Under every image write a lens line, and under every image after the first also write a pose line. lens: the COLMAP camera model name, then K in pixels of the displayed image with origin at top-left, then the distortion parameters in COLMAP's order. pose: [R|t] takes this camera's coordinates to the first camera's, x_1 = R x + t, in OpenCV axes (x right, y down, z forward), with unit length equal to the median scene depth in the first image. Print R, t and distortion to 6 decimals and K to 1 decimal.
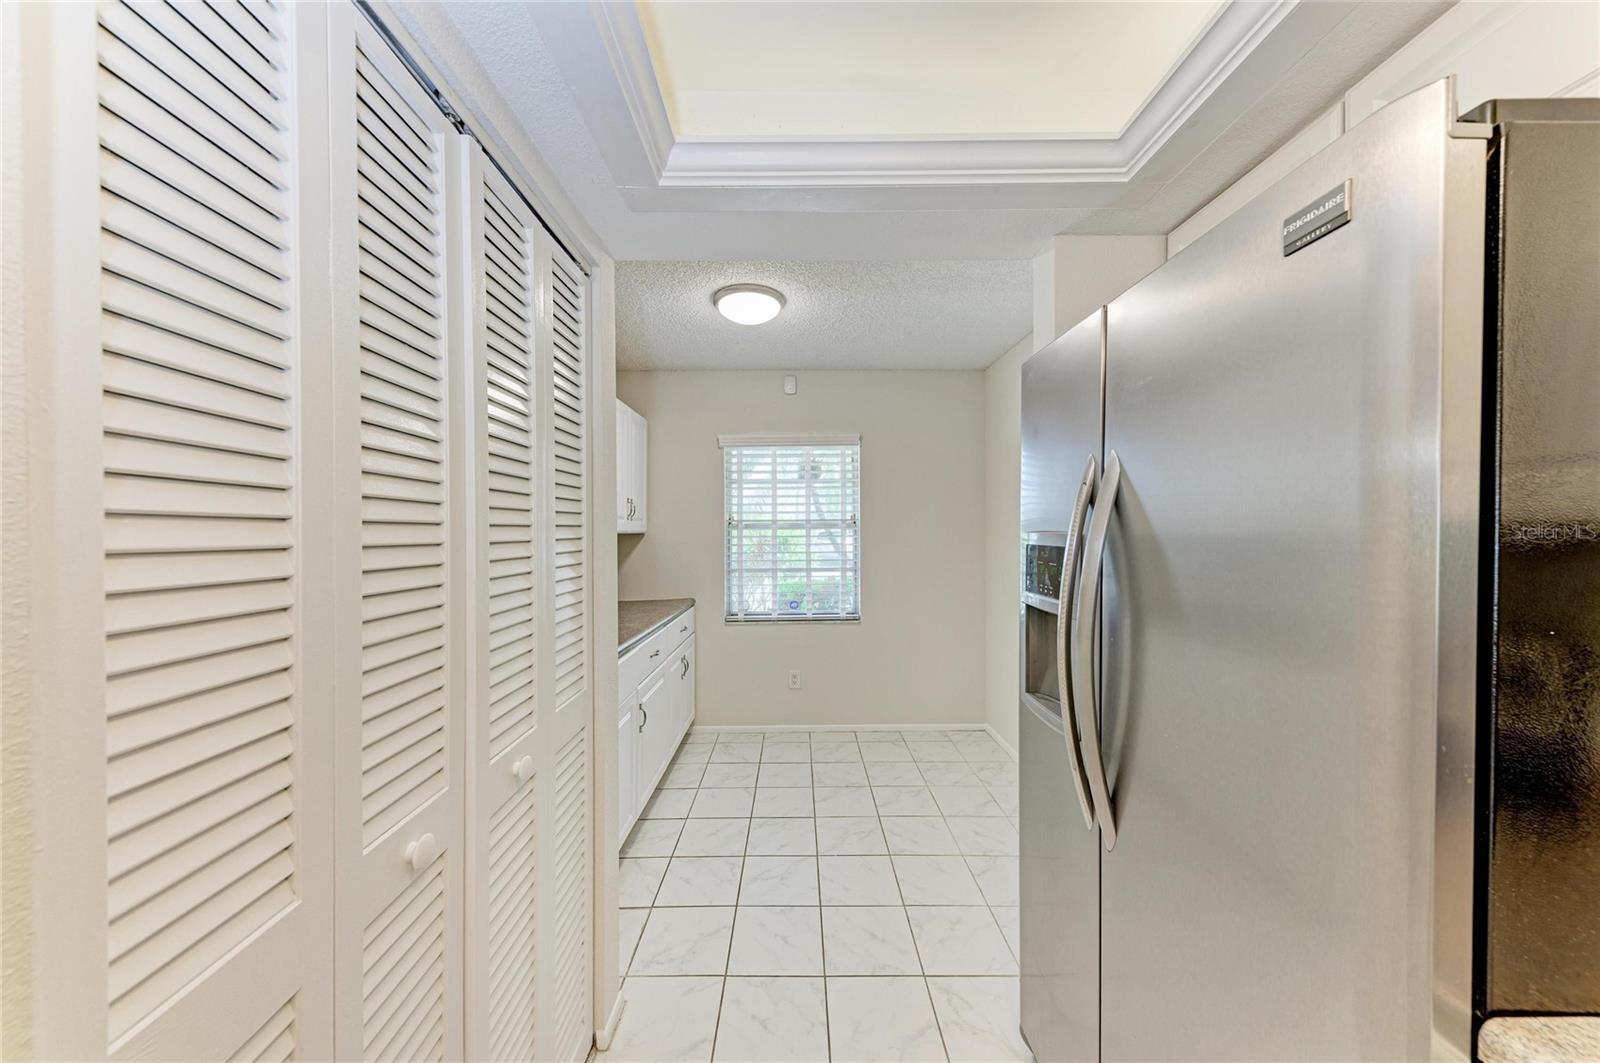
lens RADIAL K [[540.0, 0, 793.7], [0, 540.0, 530.6], [0, 0, 1]] dist [0.006017, -0.001177]
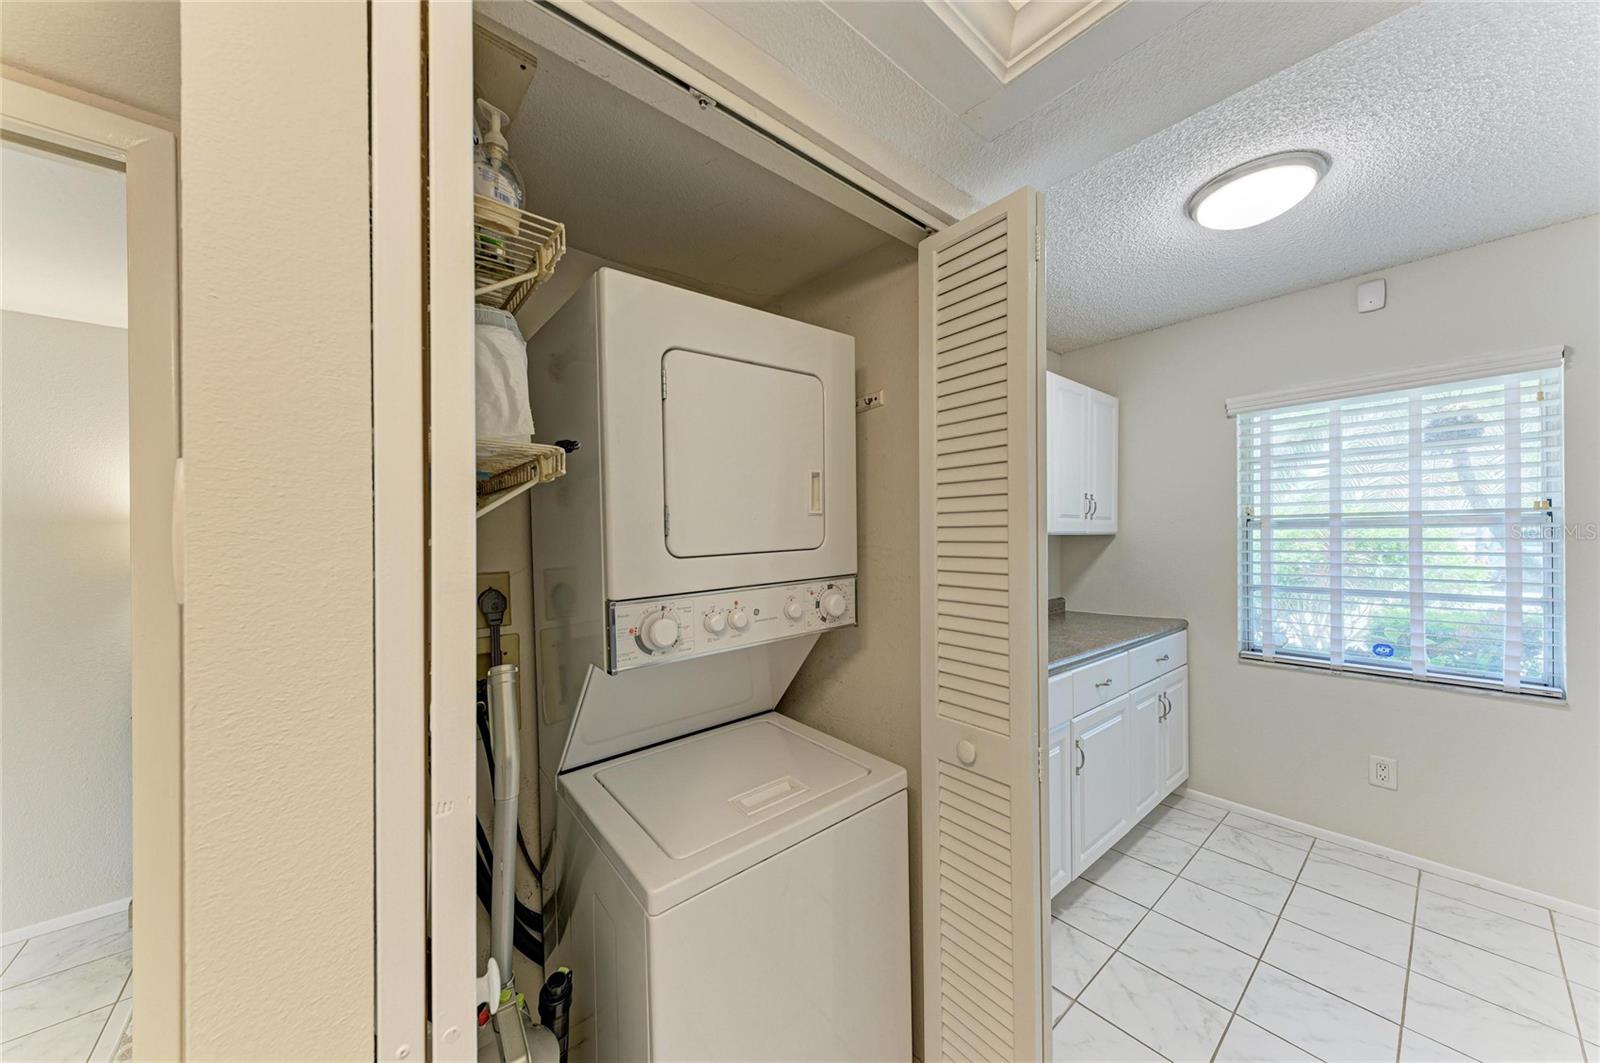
lens RADIAL K [[540.0, 0, 805.1], [0, 540.0, 531.2], [0, 0, 1]] dist [0.006017, -0.001177]
pose [[0.641845, -0.004040, -0.766823, 0.054550], [0.002889, 0.999992, -0.002850, 0.001275], [0.766829, -0.000386, 0.641852, 0.098430]]
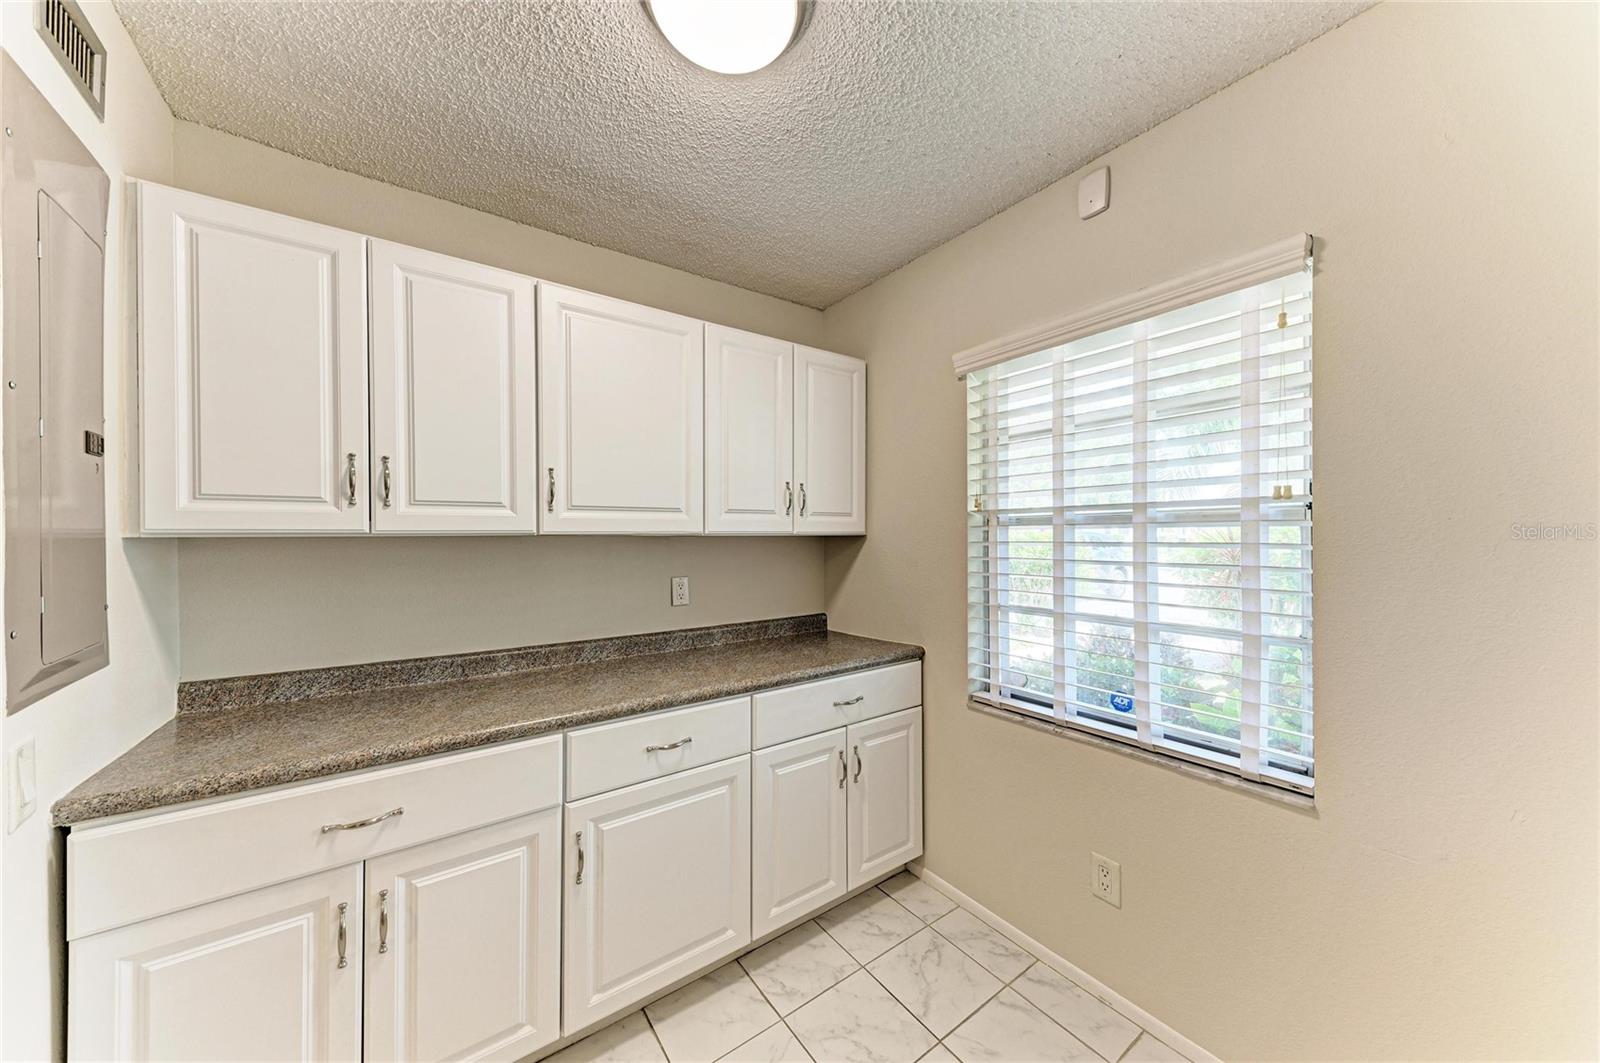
lens RADIAL K [[540.0, 0, 812.1], [0, 540.0, 525.8], [0, 0, 1]] dist [0.006017, -0.001177]
pose [[0.575535, -0.005602, -0.817758, 0.218790], [0.009080, 0.999959, -0.000460, -0.005278], [0.817726, -0.007160, 0.575563, 0.563235]]
